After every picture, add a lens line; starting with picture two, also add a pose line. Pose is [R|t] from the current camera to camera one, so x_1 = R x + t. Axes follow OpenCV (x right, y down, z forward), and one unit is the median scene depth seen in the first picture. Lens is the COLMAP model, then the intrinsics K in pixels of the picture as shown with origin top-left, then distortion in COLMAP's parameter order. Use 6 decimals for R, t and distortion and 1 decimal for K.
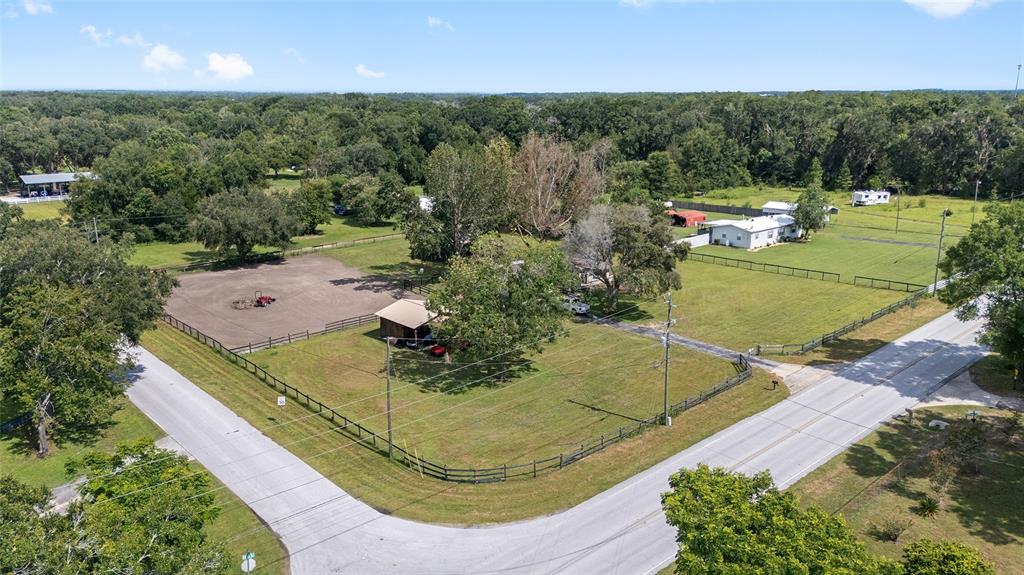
lens RADIAL K [[740.1, 0, 512.0], [0, 740.1, 287.5], [0, 0, 1]] dist [0.109209, -0.143112]
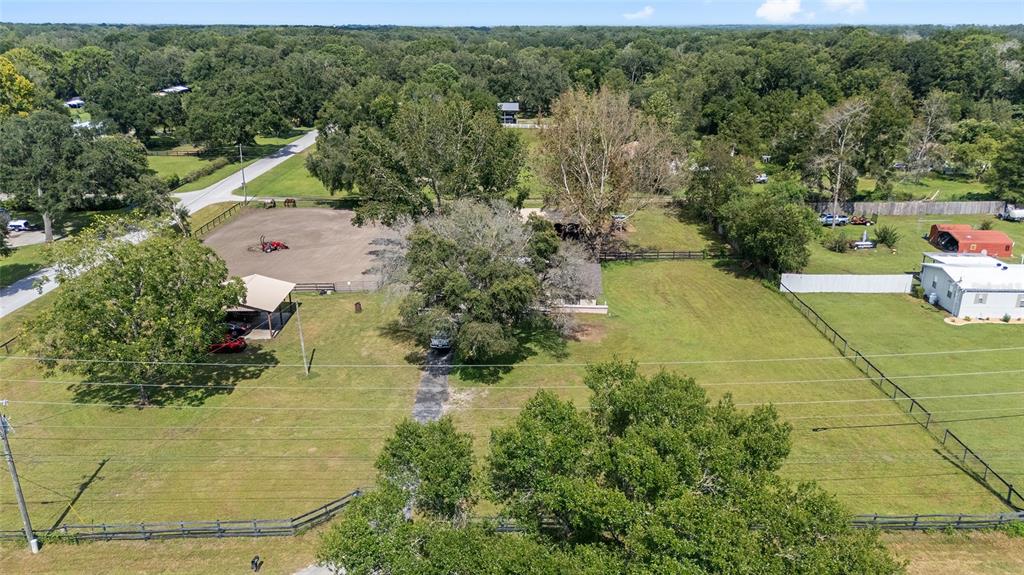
lens RADIAL K [[740.1, 0, 512.0], [0, 740.1, 287.5], [0, 0, 1]] dist [0.109209, -0.143112]
pose [[0.751955, 0.226901, -0.618935, 0.412119], [-0.172632, 0.973910, 0.147302, -0.099392], [0.636209, -0.003916, 0.771506, 0.348665]]
